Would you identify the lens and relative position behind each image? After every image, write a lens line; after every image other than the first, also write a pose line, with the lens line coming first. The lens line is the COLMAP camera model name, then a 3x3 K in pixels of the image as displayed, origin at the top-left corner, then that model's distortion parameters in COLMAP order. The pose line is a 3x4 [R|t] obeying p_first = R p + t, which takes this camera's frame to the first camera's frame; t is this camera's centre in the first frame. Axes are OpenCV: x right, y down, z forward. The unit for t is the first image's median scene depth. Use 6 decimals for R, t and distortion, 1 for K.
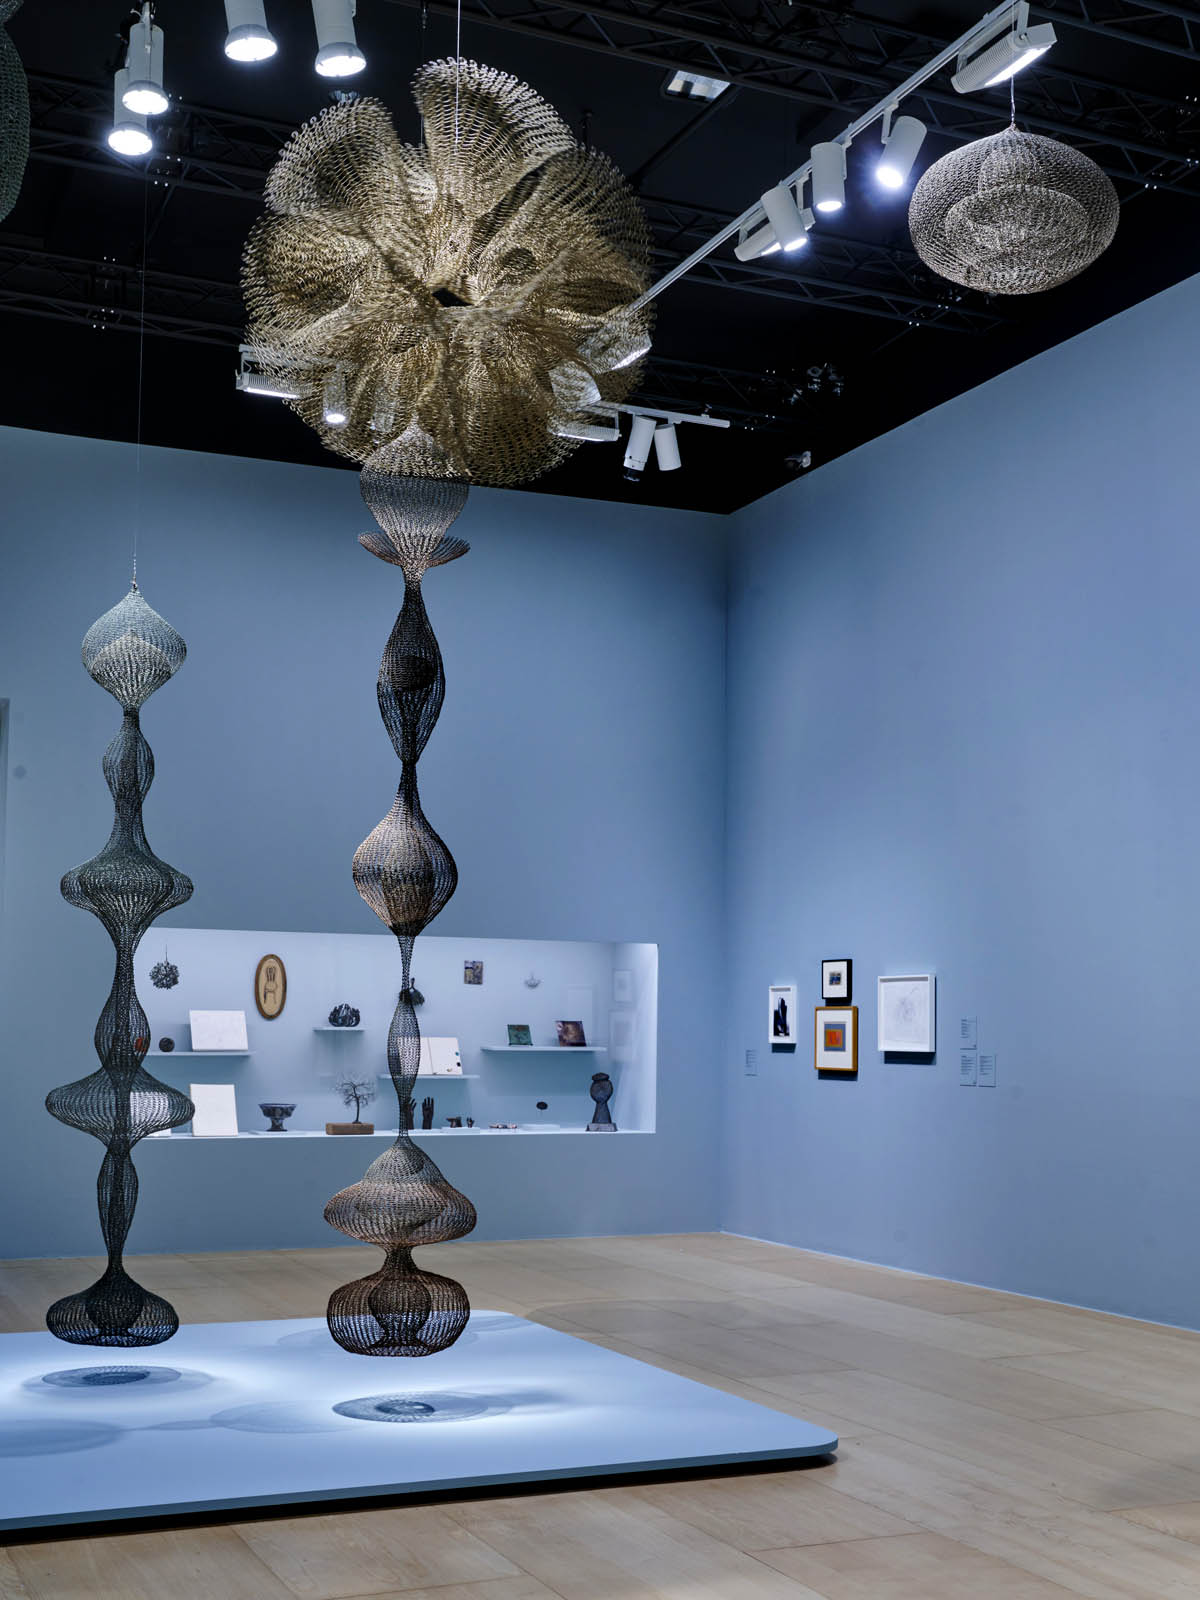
lens RADIAL K [[1981.5, 0, 678.6], [0, 1981.5, 918.9], [0, 0, 1]] dist [0.011879, -0.076068]
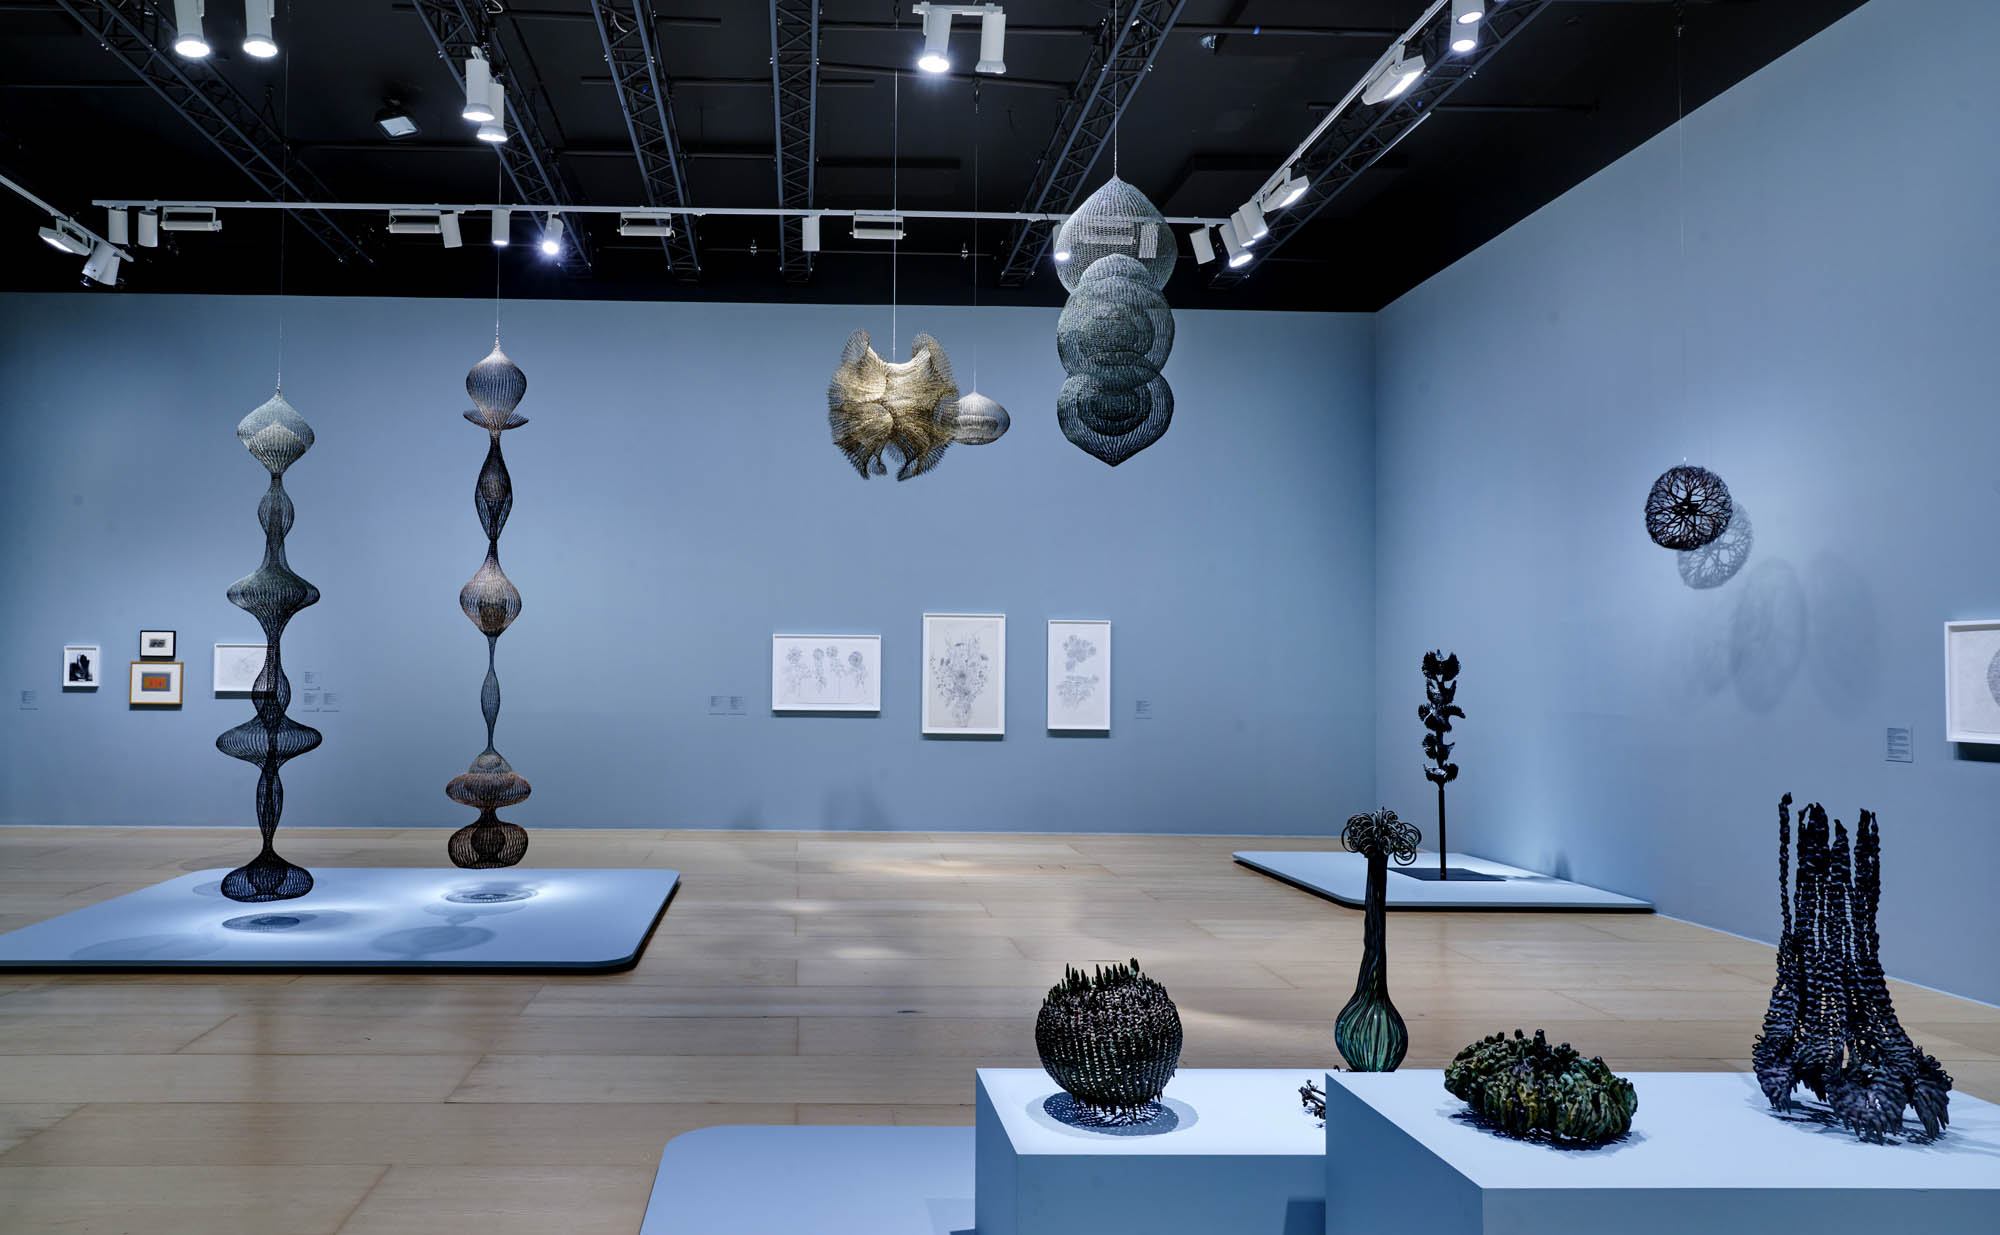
lens RADIAL K [[1302.3, 0, 840.5], [0, 1302.3, 625.3], [0, 0, 1]] dist [0.016196, -0.033767]
pose [[0.406420, 0.028925, 0.913228, -0.891786], [-0.057877, 0.998307, -0.005863, -0.010840], [-0.911852, -0.050472, 0.407406, 0.182087]]
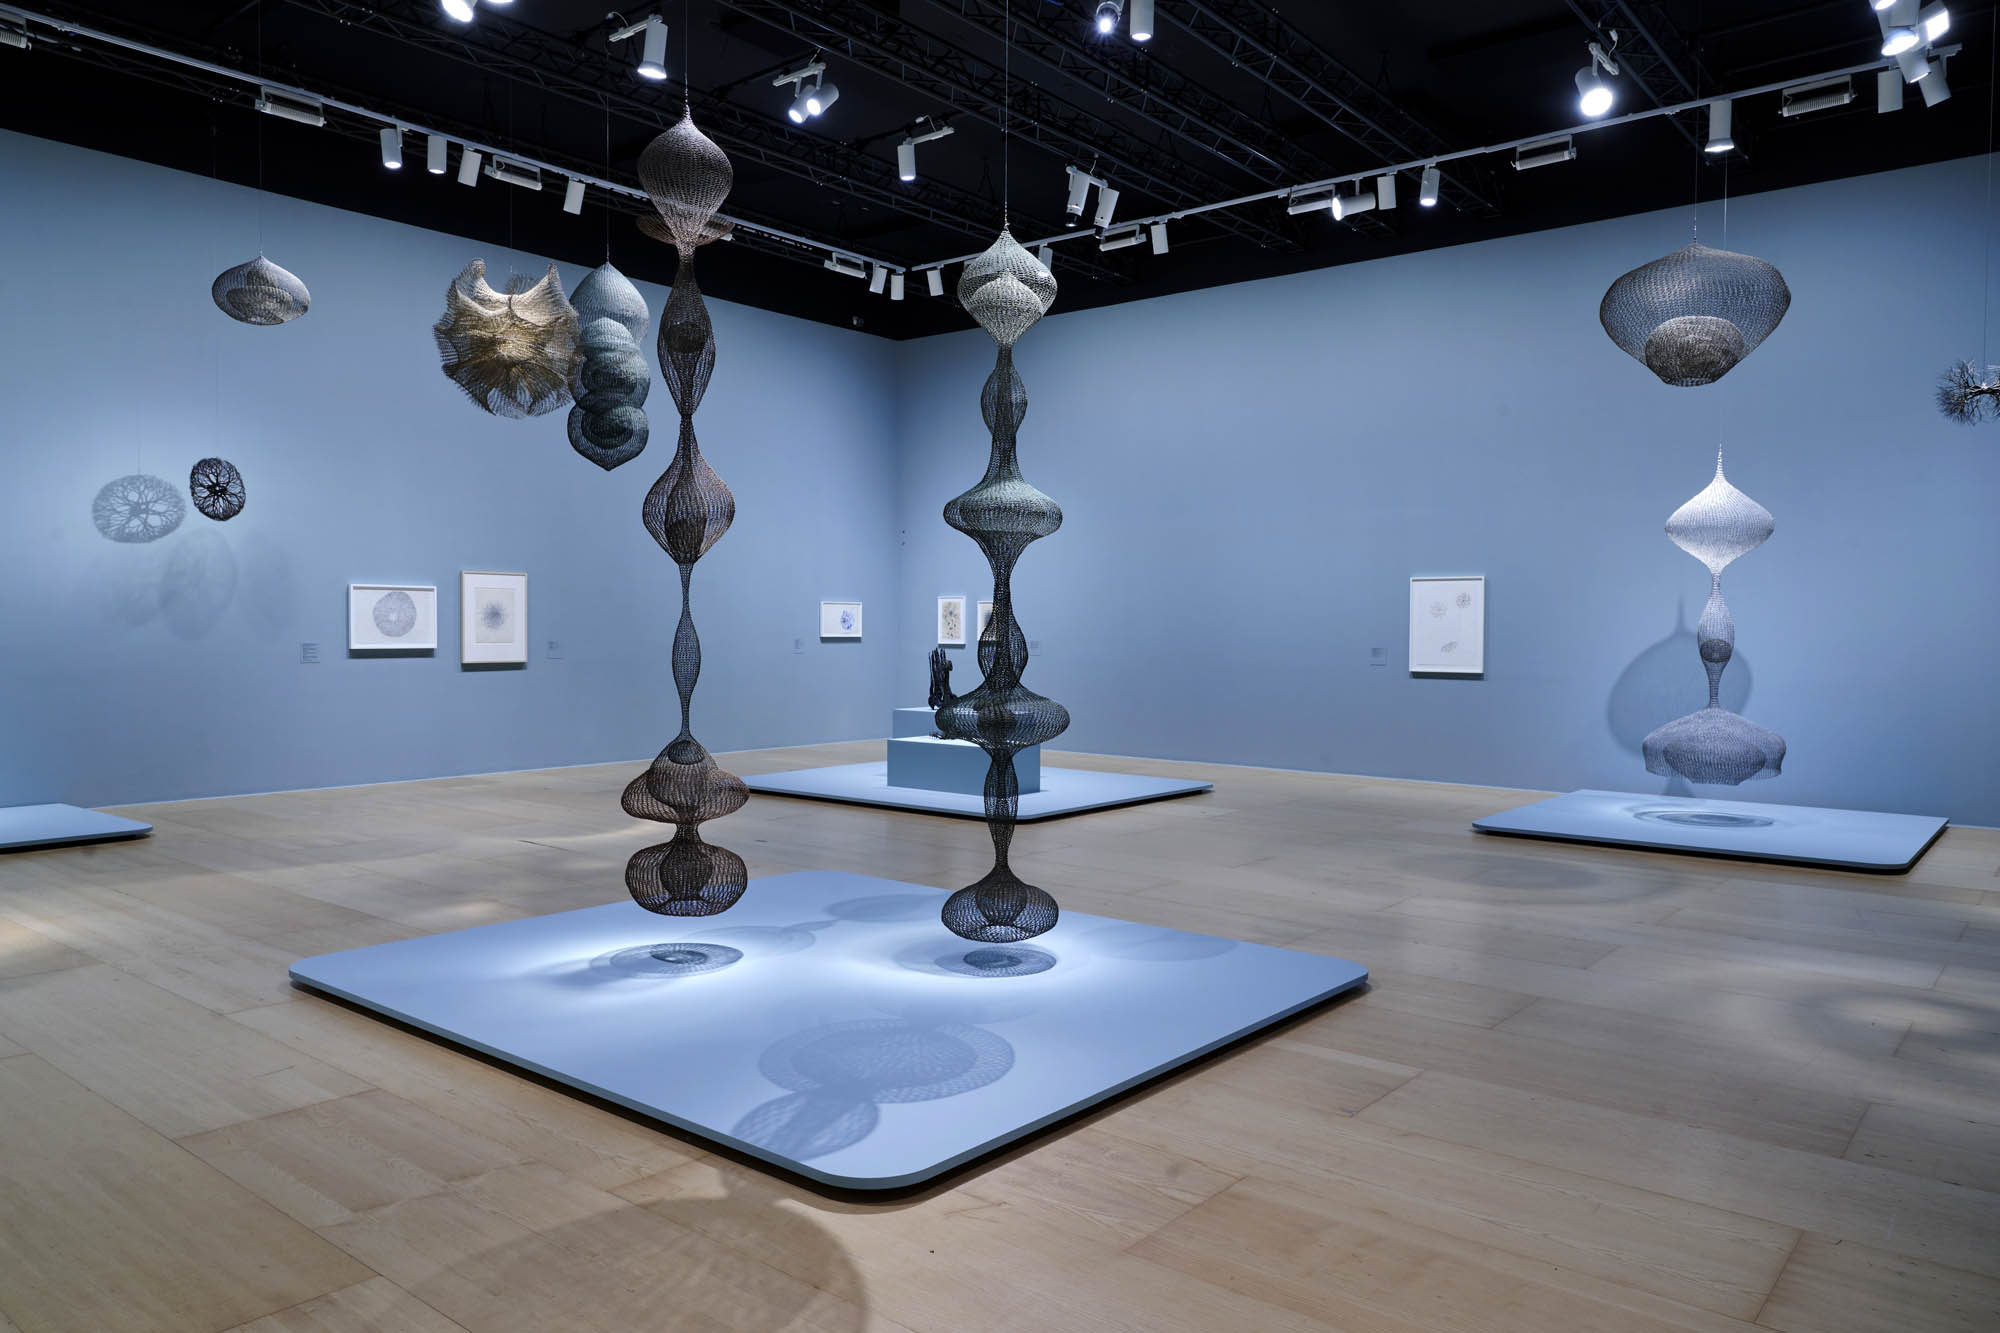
lens RADIAL K [[1375.0, 0, 1007.7], [0, 1375.0, 666.7], [0, 0, 1]] dist [-0.001961, 0.001781]
pose [[-0.901401, -0.004390, -0.432964, 0.044415], [0.008291, 0.999590, -0.027397, 0.077757], [0.432906, -0.028285, -0.900995, 1.495999]]
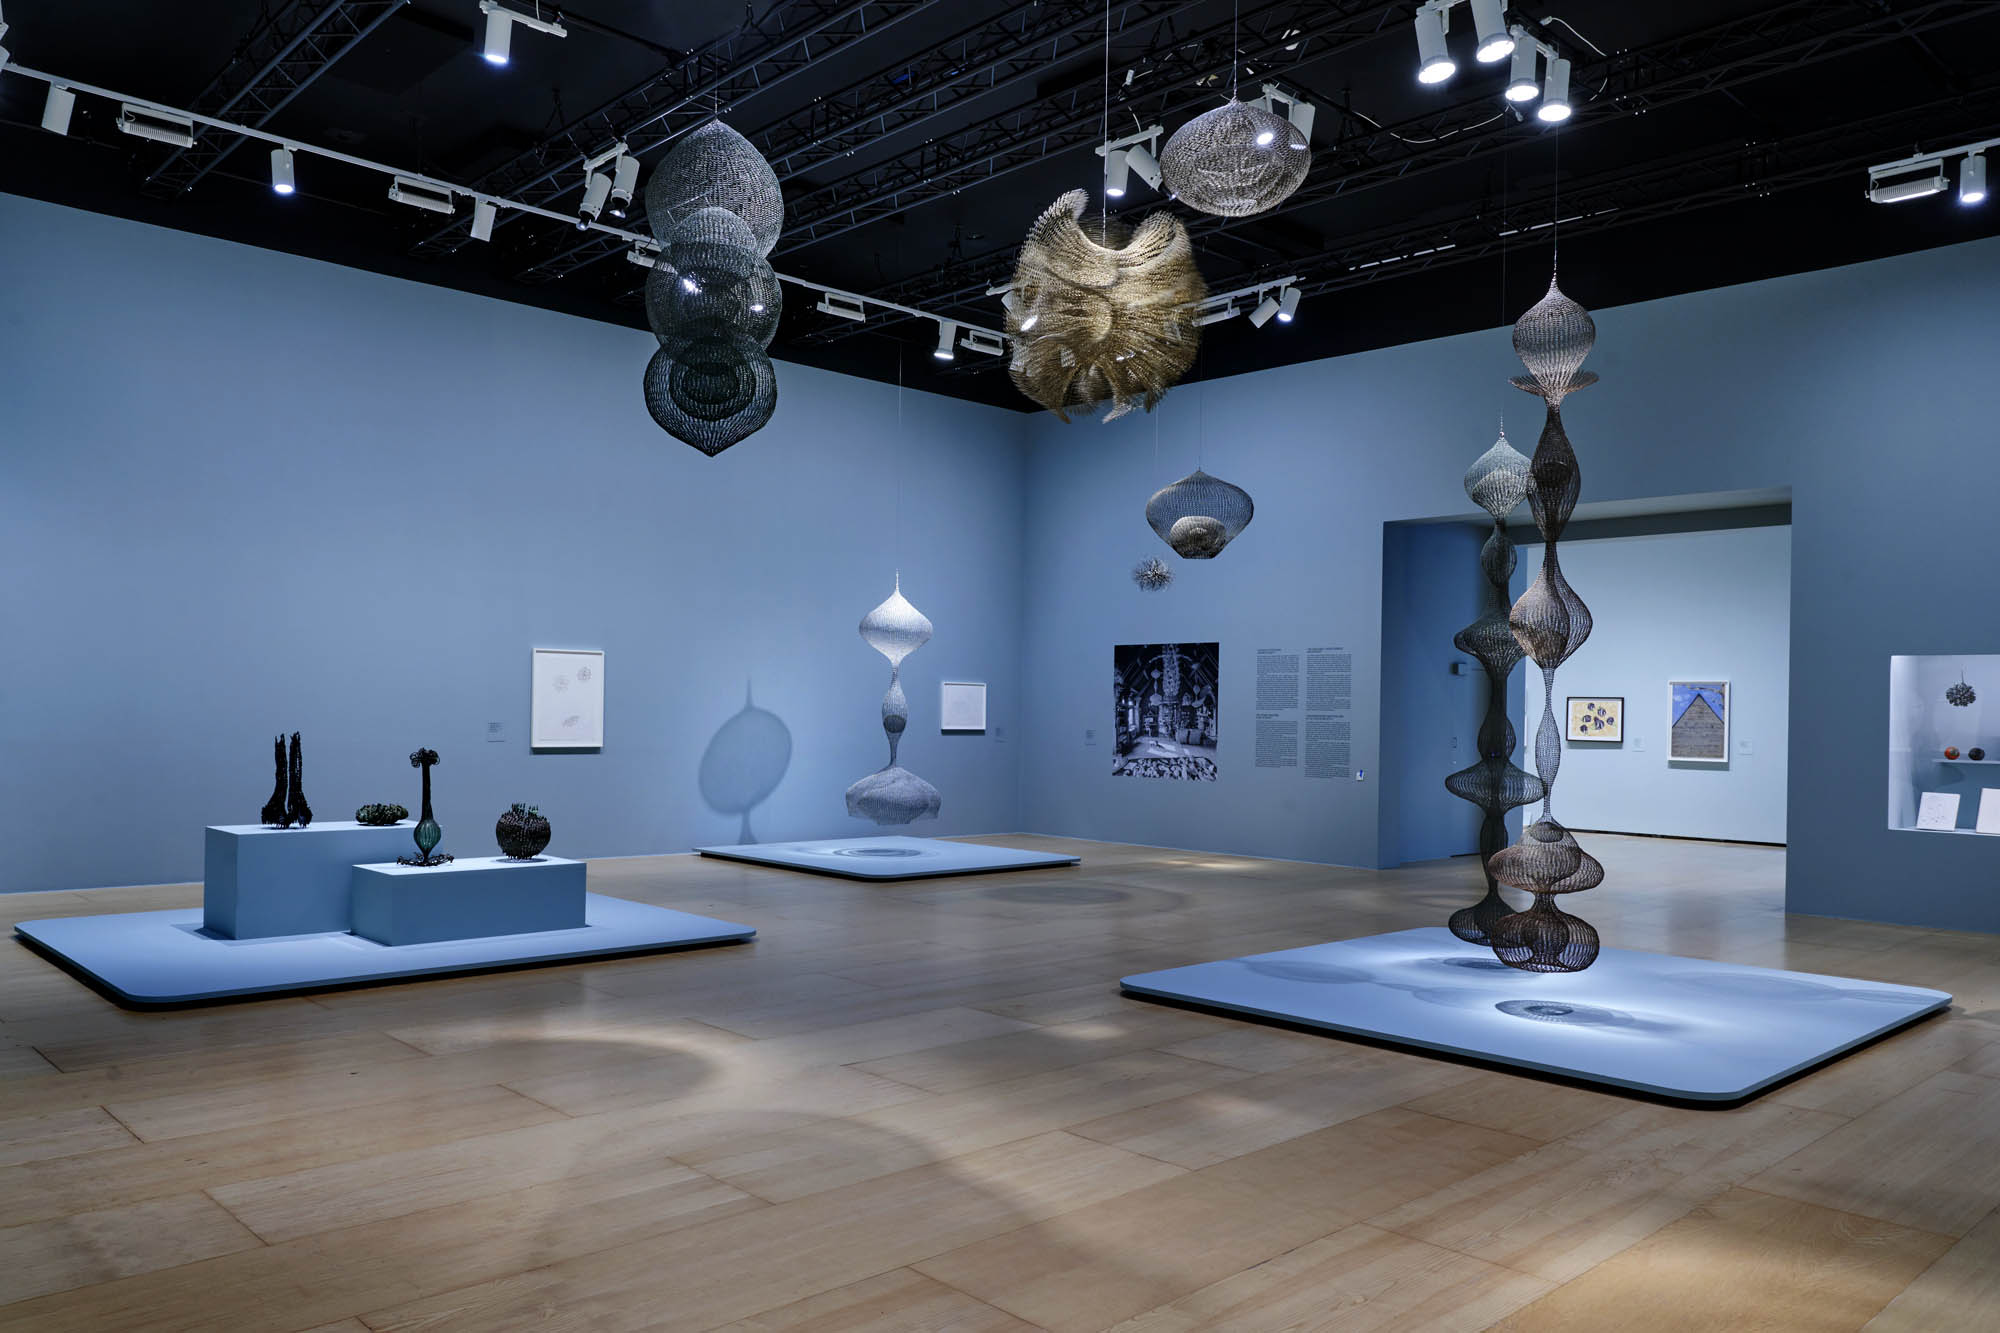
lens RADIAL K [[1456.0, 0, 952.8], [0, 1456.0, 706.5], [0, 0, 1]] dist [0.001355, 0.001023]
pose [[0.298563, -0.007819, -0.954358, 0.576547], [0.040684, 0.999162, 0.004542, 0.011044], [0.953522, -0.040183, 0.298631, 0.248633]]
